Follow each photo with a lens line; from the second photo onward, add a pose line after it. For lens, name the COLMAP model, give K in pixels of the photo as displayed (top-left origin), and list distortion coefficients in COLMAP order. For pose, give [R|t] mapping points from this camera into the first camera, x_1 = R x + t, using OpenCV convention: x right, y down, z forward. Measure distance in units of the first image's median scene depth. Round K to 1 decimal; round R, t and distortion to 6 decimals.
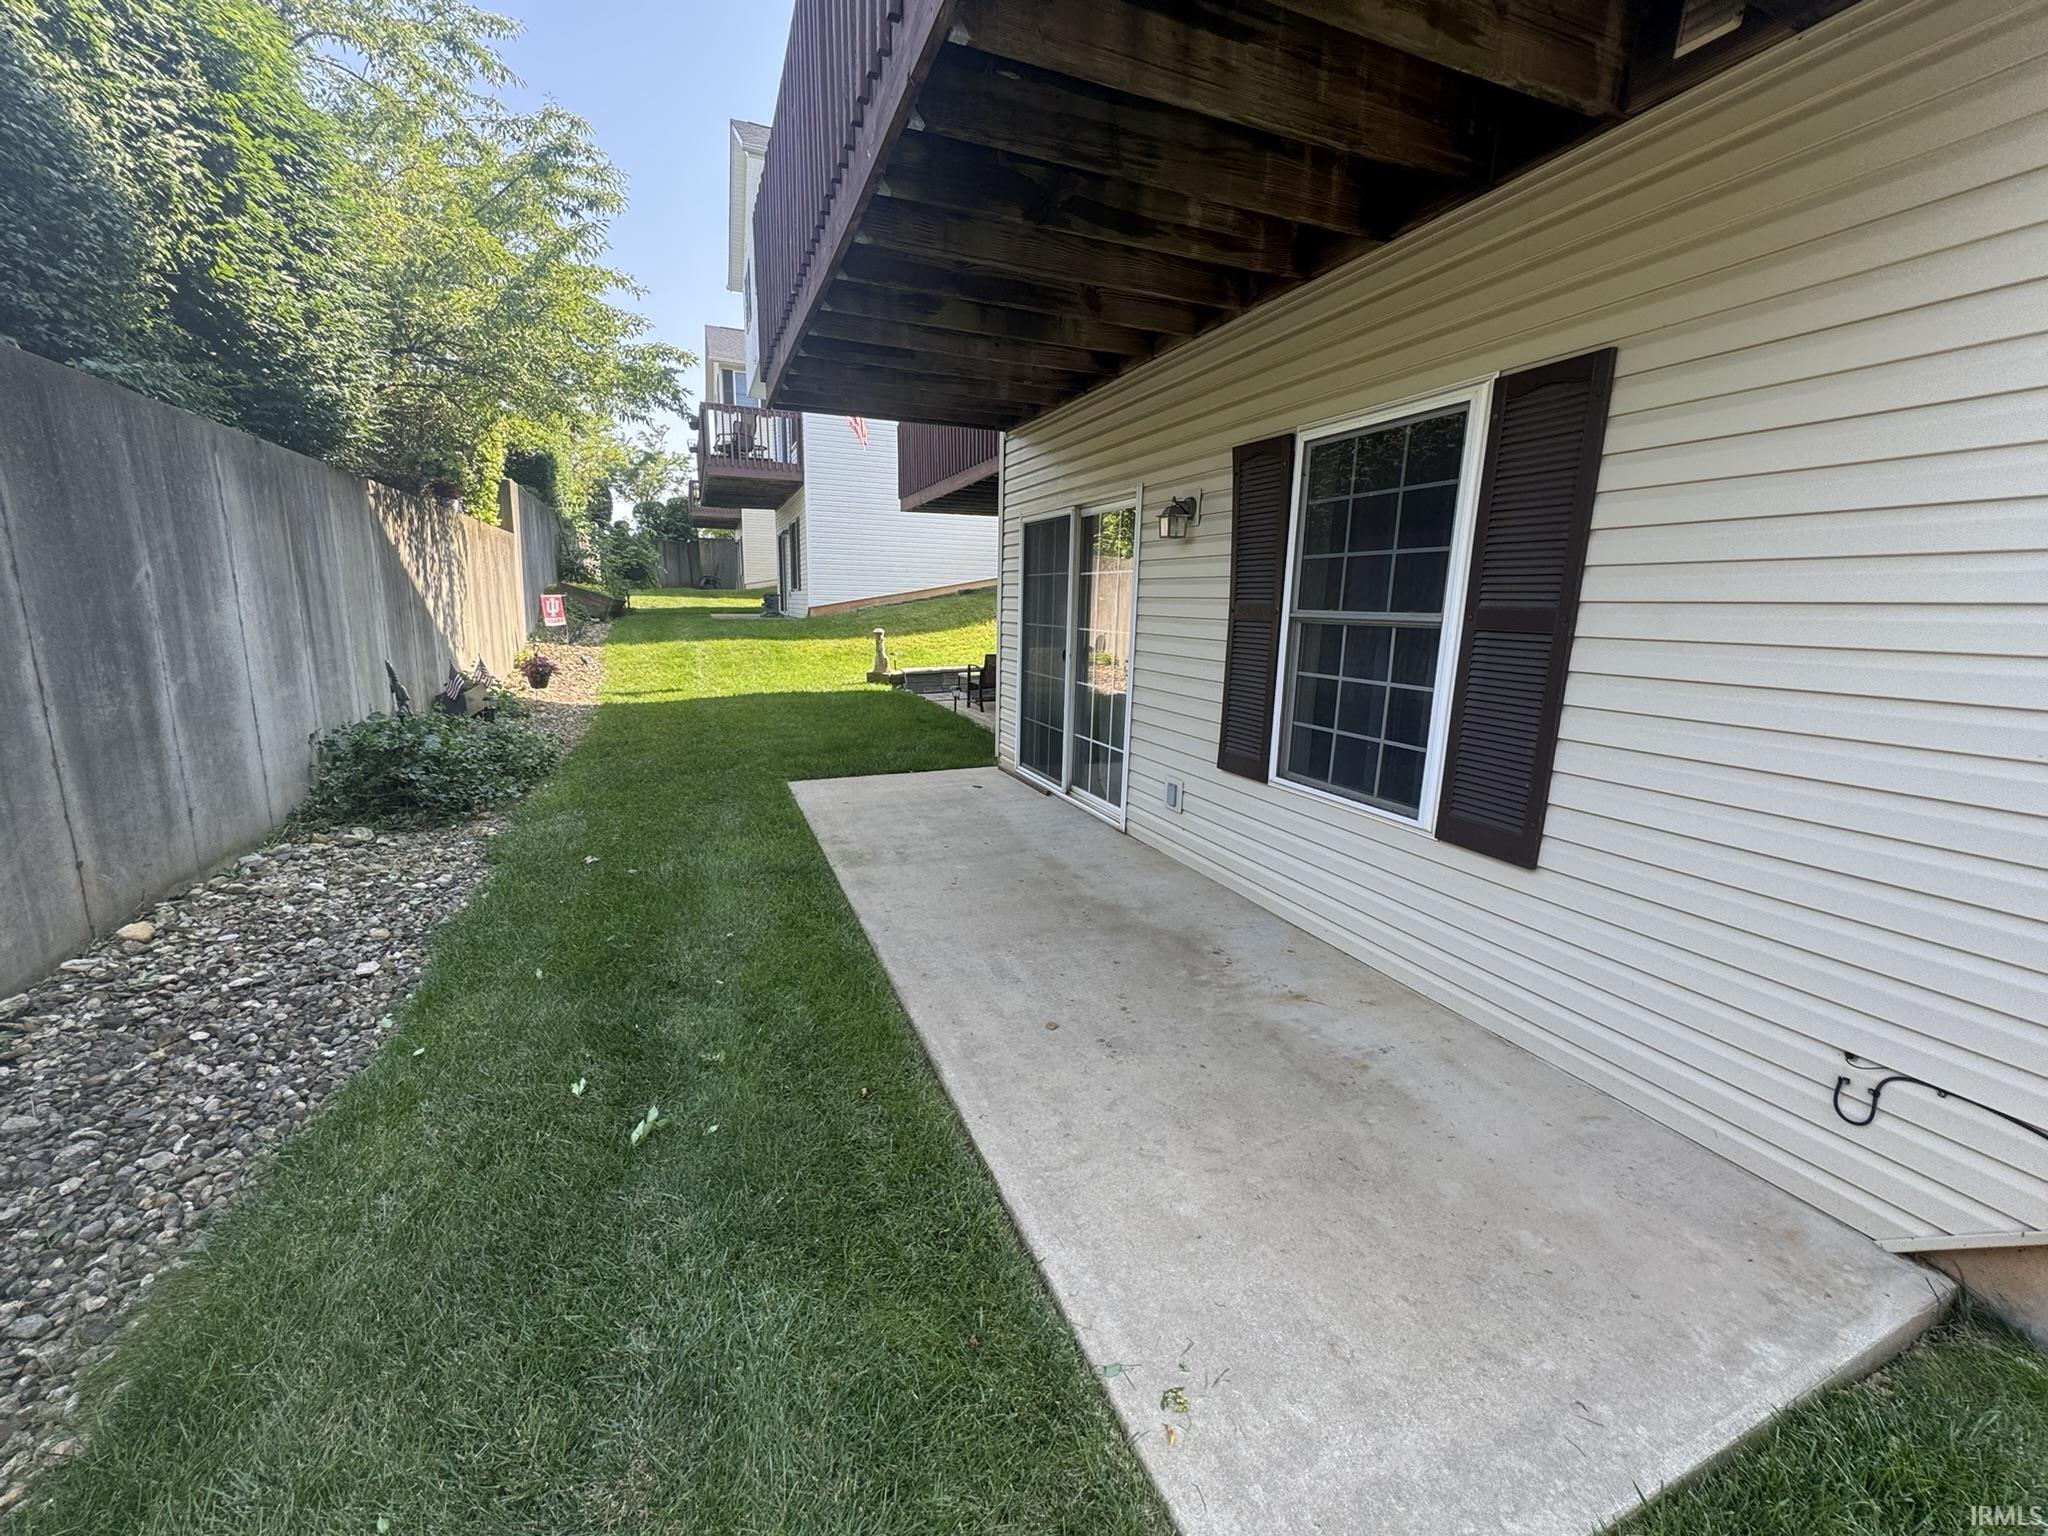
lens RADIAL K [[817.6, 0, 1022.8], [0, 817.6, 767.2], [0, 0, 1]] dist [-0.001345, 0.000044]
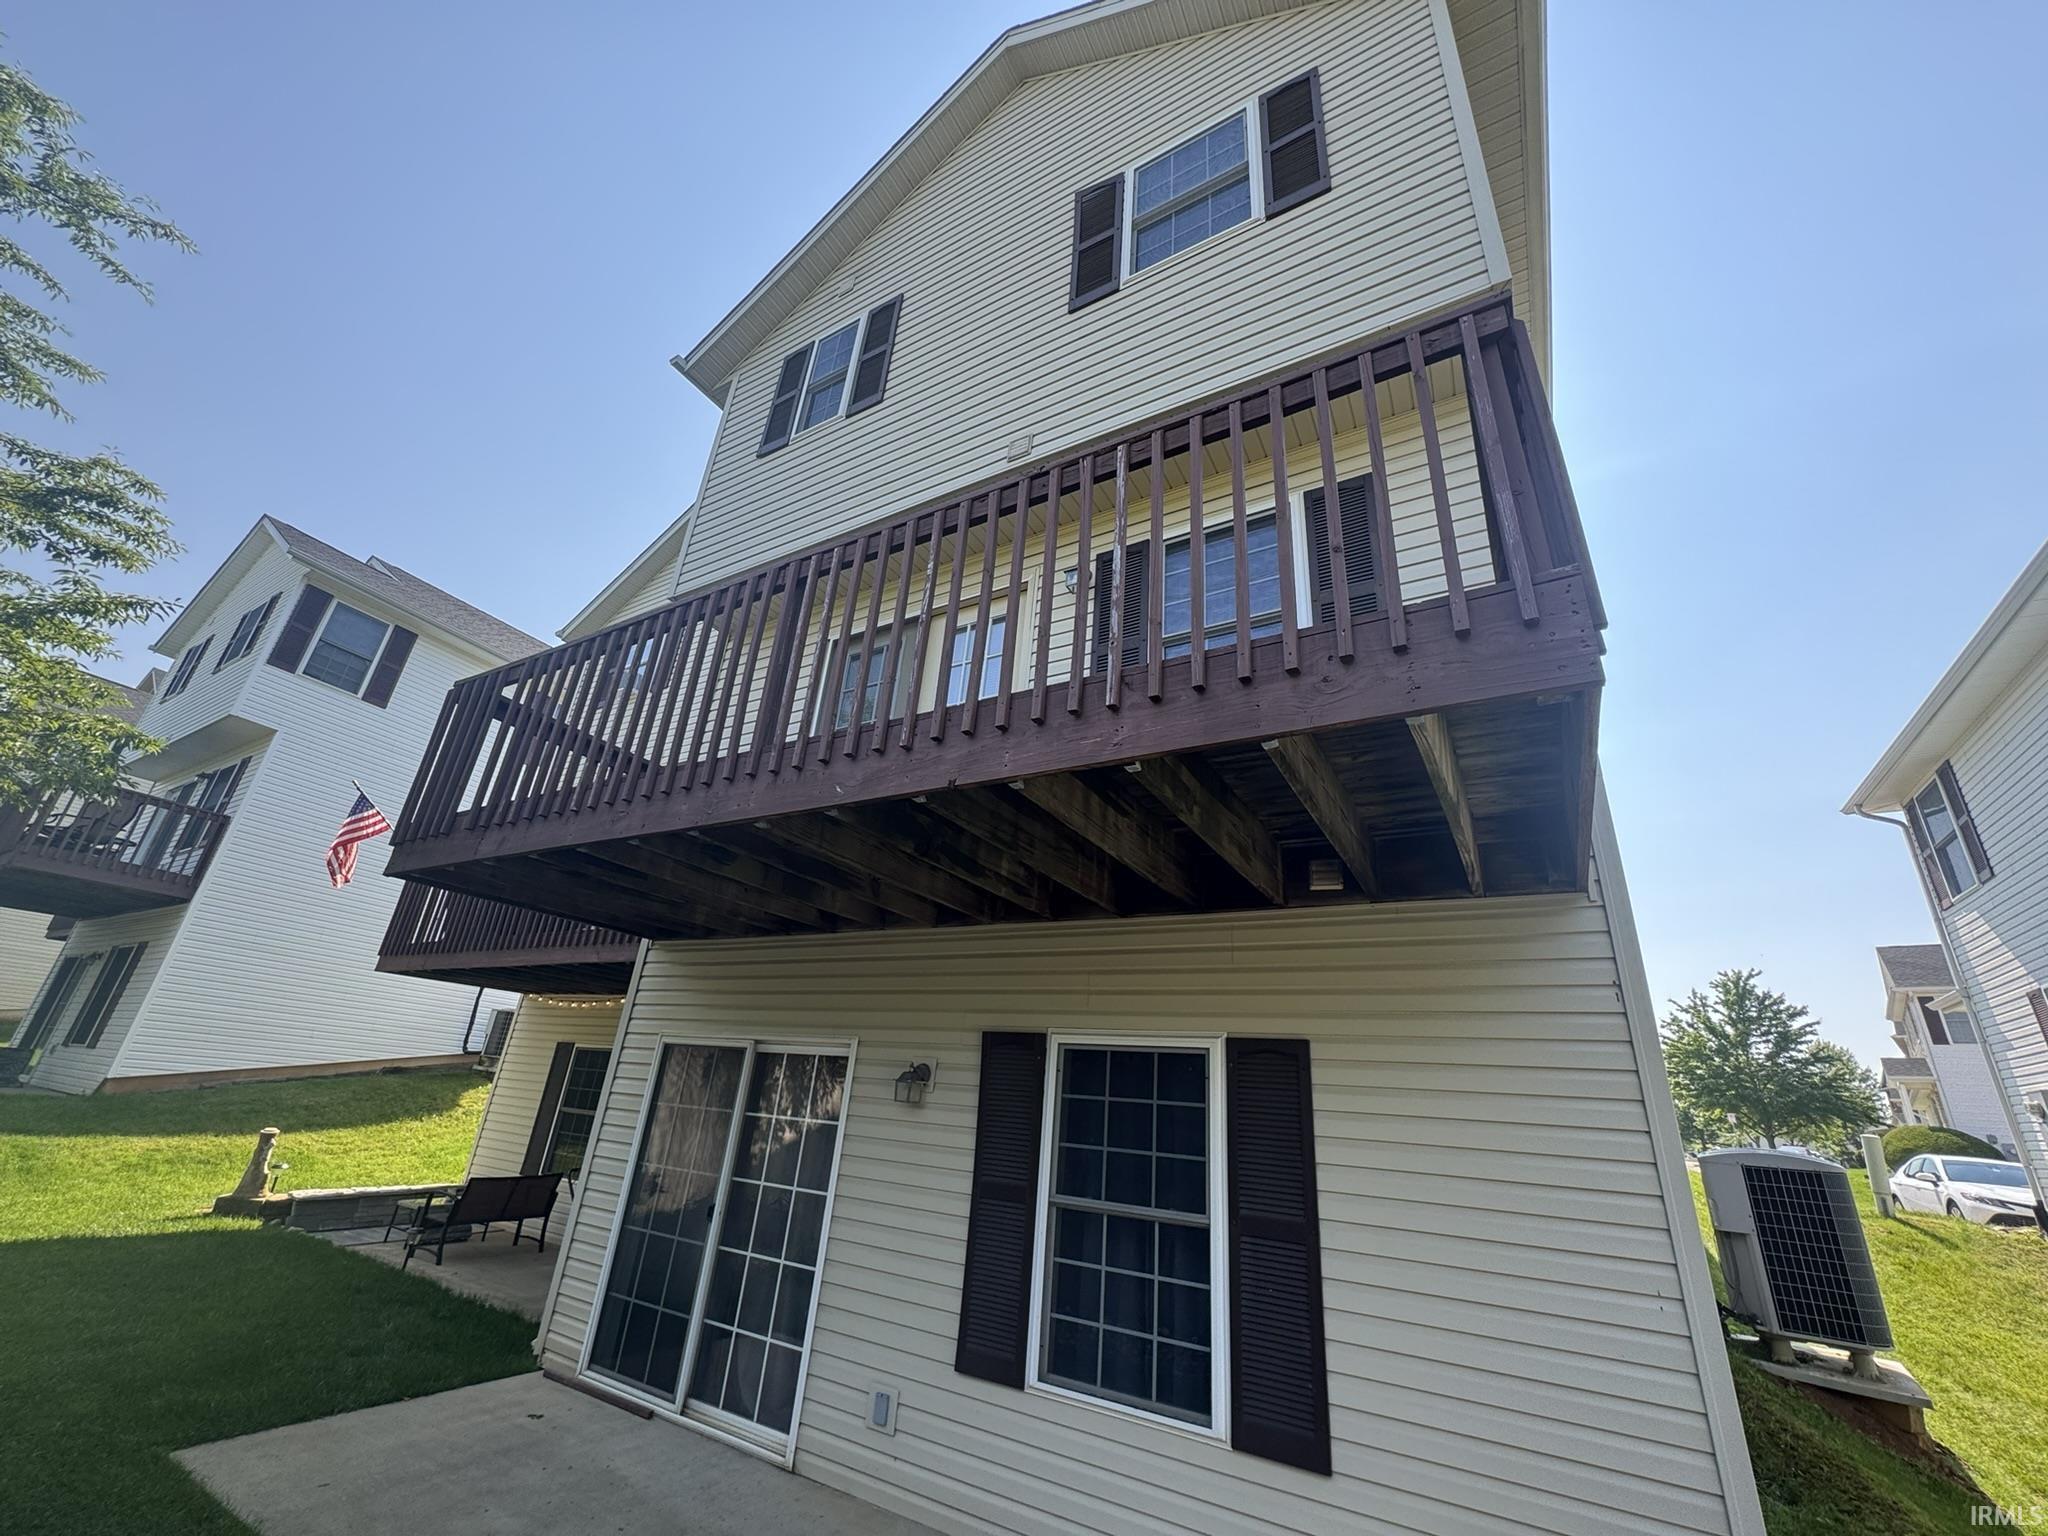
lens RADIAL K [[817.6, 0, 1022.8], [0, 817.6, 767.2], [0, 0, 1]] dist [-0.001345, 0.000044]
pose [[0.794606, 0.280048, 0.538679, -0.427228], [0.055437, 0.850087, -0.523717, -0.099774], [-0.604590, 0.446011, 0.659959, 0.033563]]
